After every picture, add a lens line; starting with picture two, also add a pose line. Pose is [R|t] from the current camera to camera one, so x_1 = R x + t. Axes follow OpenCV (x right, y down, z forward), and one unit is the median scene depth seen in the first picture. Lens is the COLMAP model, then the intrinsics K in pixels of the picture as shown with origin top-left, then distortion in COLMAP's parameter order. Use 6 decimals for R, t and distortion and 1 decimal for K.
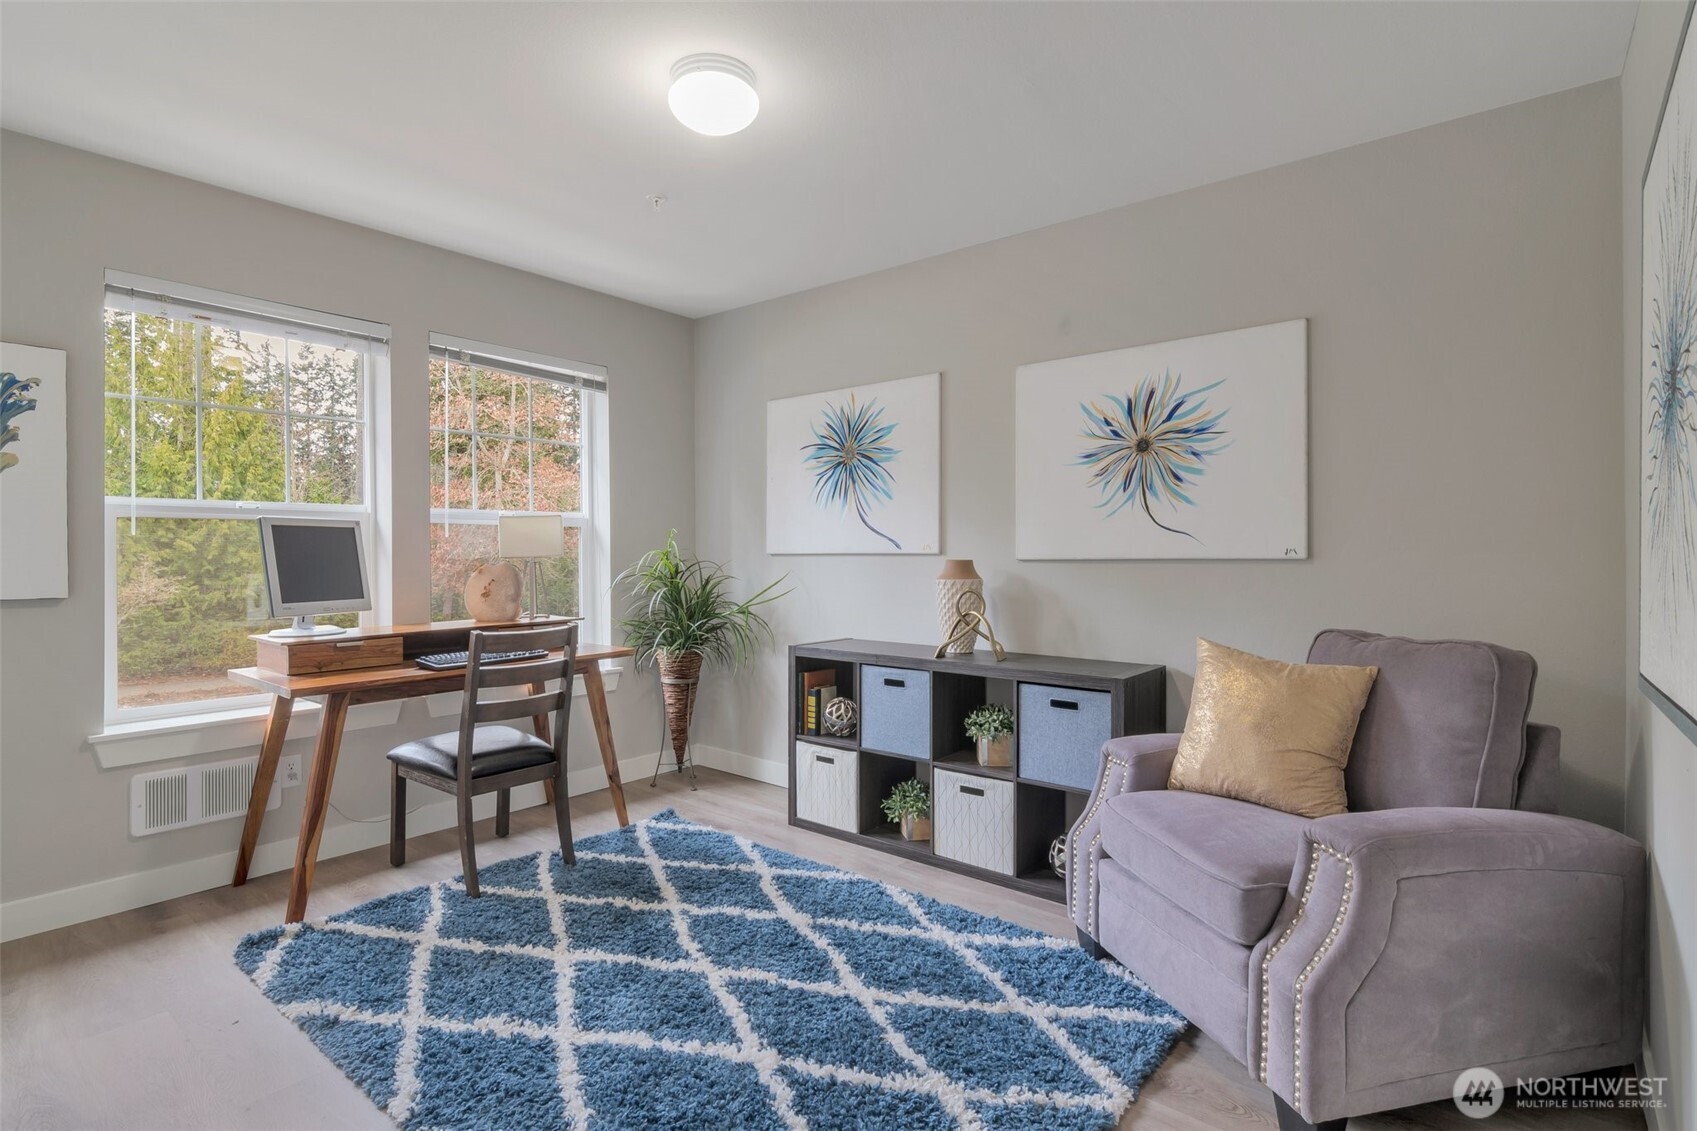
lens RADIAL K [[846.1, 0, 843.8], [0, 846.1, 570.4], [0, 0, 1]] dist [-0.000219, 0.001509]
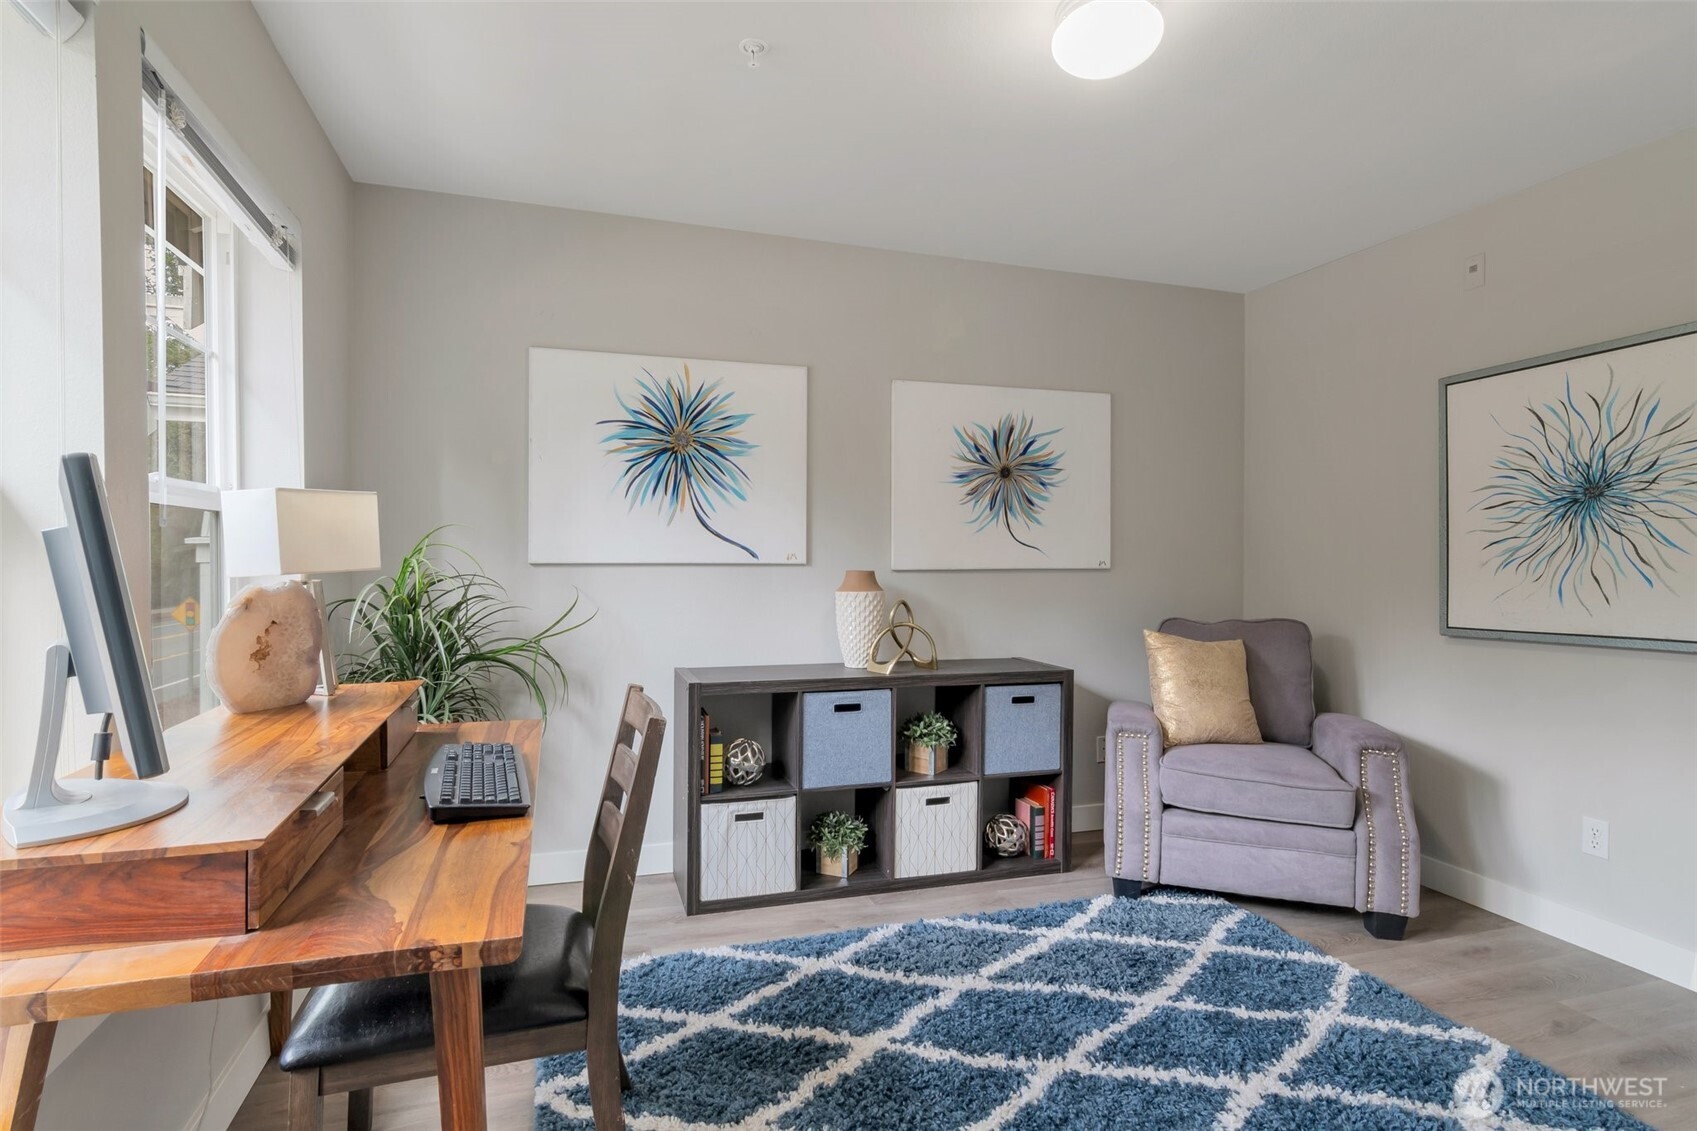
lens RADIAL K [[846.1, 0, 794.2], [0, 846.1, 572.6], [0, 0, 1]] dist [-0.000219, 0.001509]
pose [[0.542335, -0.013478, 0.840054, -0.768269], [0.010307, 0.999903, 0.009389, -0.021495], [-0.840099, 0.003566, 0.542421, 0.586020]]
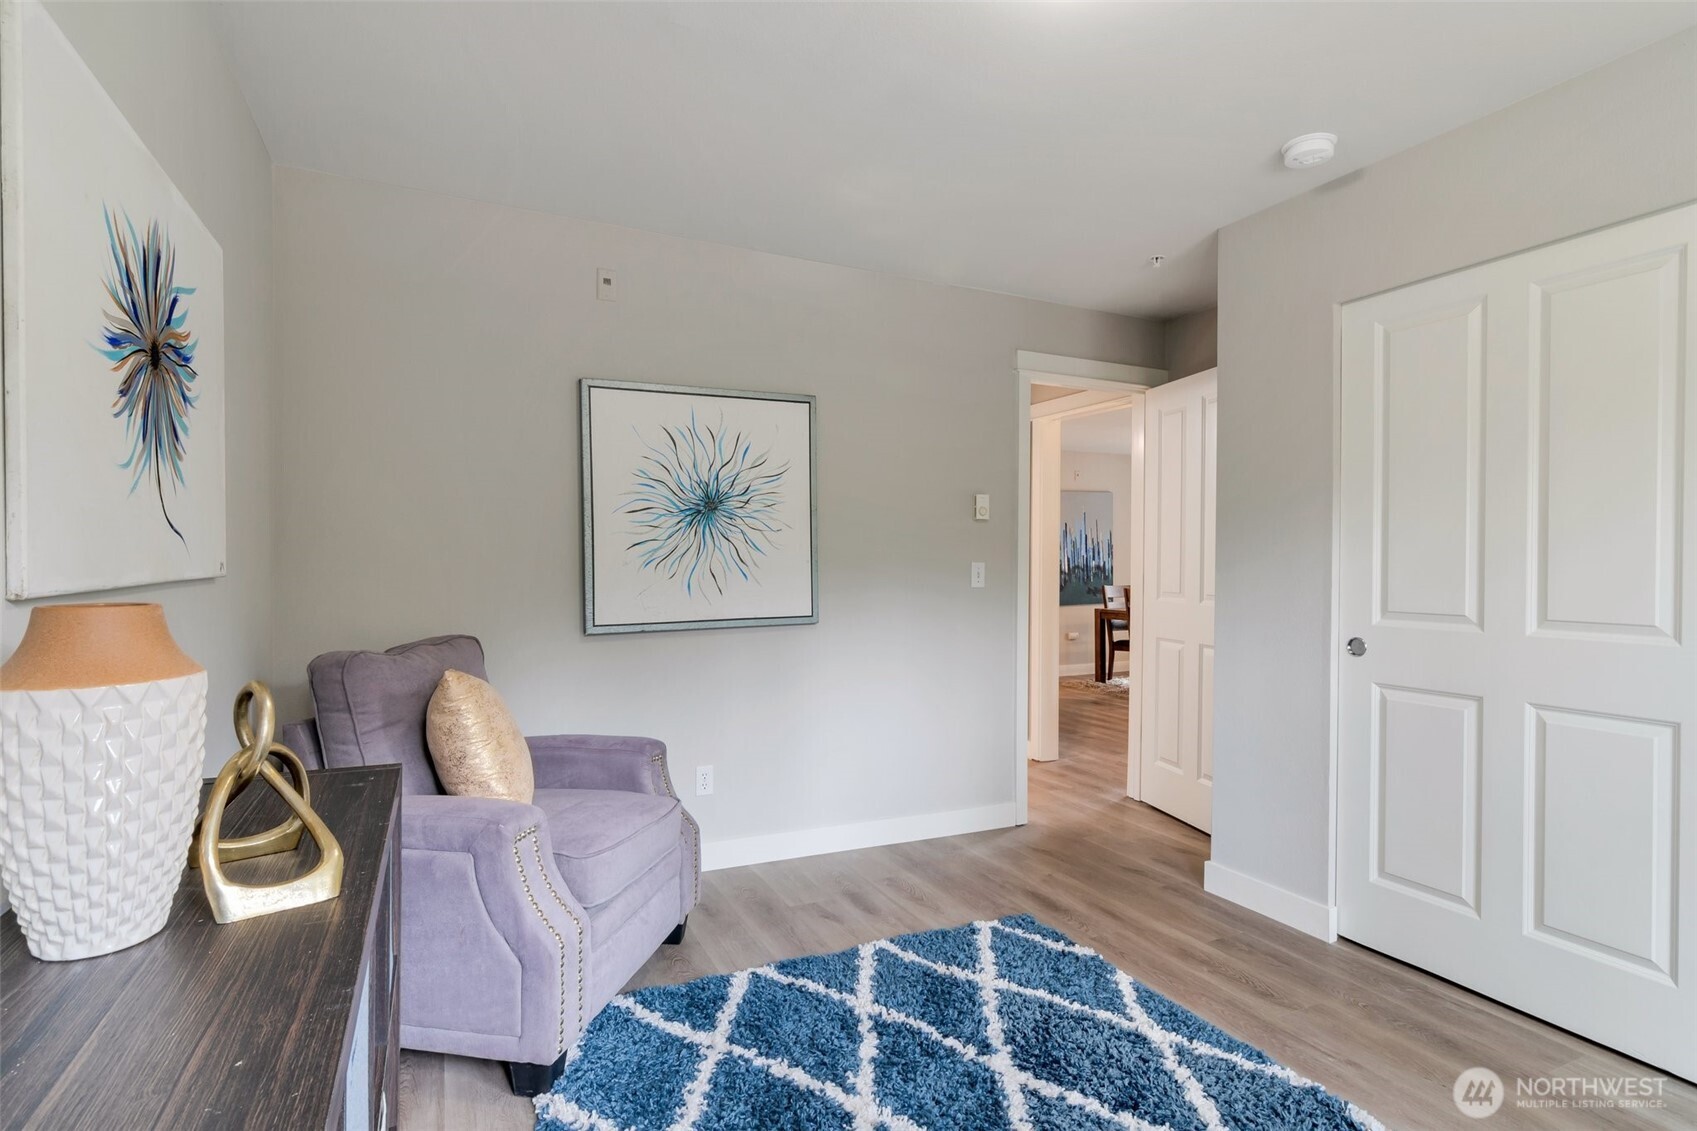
lens RADIAL K [[846.1, 0, 840.1], [0, 846.1, 567.6], [0, 0, 1]] dist [-0.000219, 0.001509]
pose [[-0.922896, -0.016253, 0.384707, -0.192941], [-0.006242, 0.999609, 0.027258, -0.038208], [-0.384999, 0.022756, -0.922636, 1.278920]]
